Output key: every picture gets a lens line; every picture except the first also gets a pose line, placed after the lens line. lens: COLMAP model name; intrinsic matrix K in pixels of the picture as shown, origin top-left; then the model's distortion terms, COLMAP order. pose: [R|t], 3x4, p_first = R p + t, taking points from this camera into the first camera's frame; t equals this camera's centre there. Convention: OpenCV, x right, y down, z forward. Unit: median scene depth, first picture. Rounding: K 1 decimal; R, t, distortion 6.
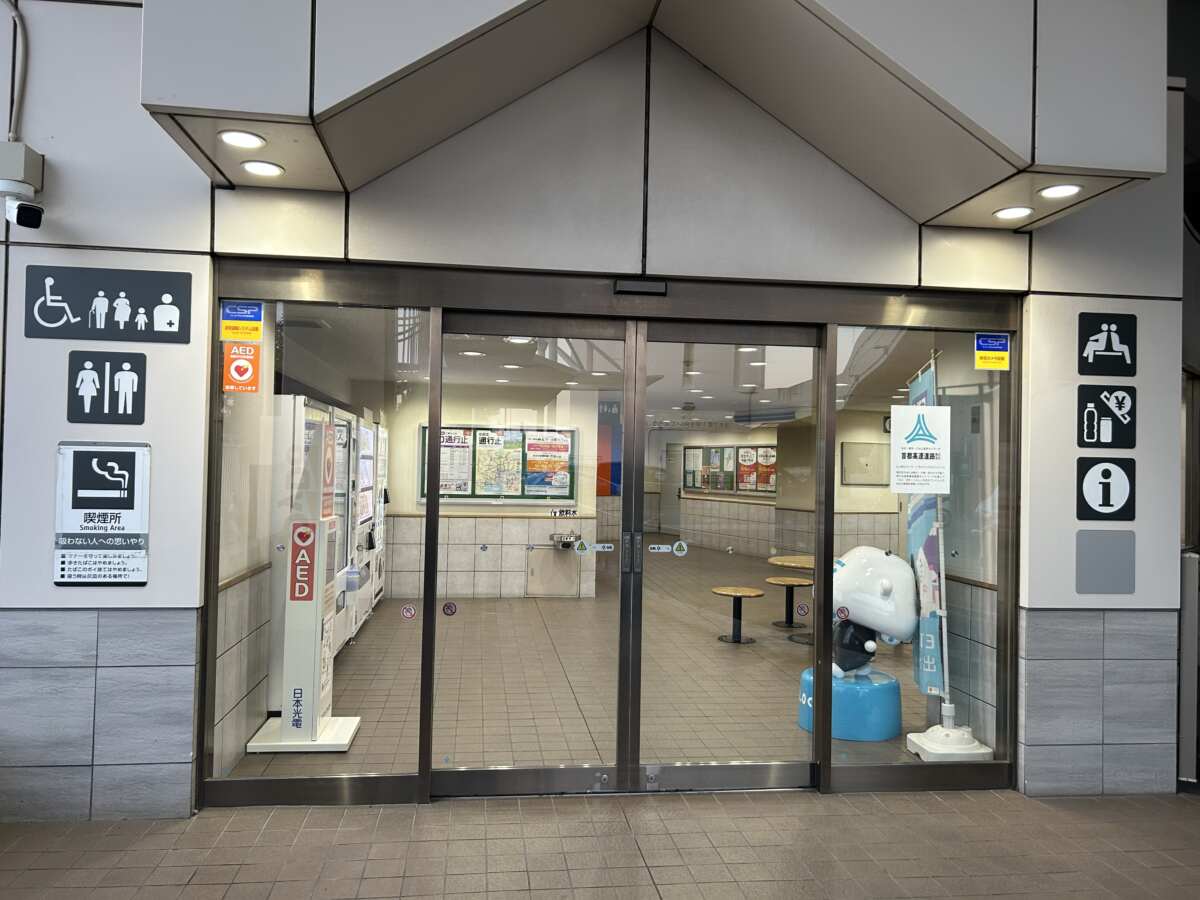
lens RADIAL K [[907.6, 0, 604.2], [0, 907.6, 446.8], [0, 0, 1]] dist [0.081018, -0.002319]
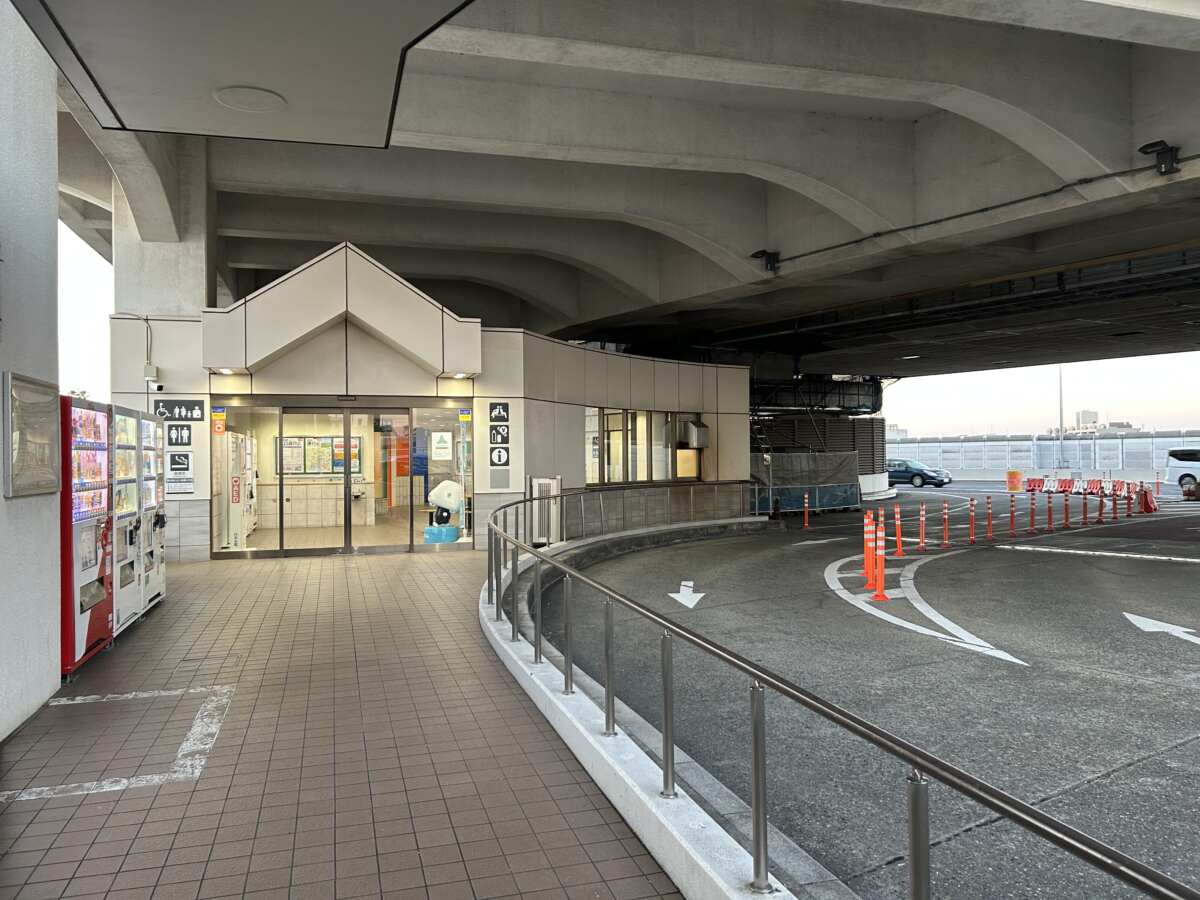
lens RADIAL K [[907.6, 0, 597.3], [0, 907.6, 451.6], [0, 0, 1]] dist [0.081018, -0.002319]
pose [[0.989029, -0.028624, 0.144921, 0.435170], [0.026225, 0.999486, 0.018438, -0.023013], [-0.145374, -0.014435, 0.989271, -2.302682]]
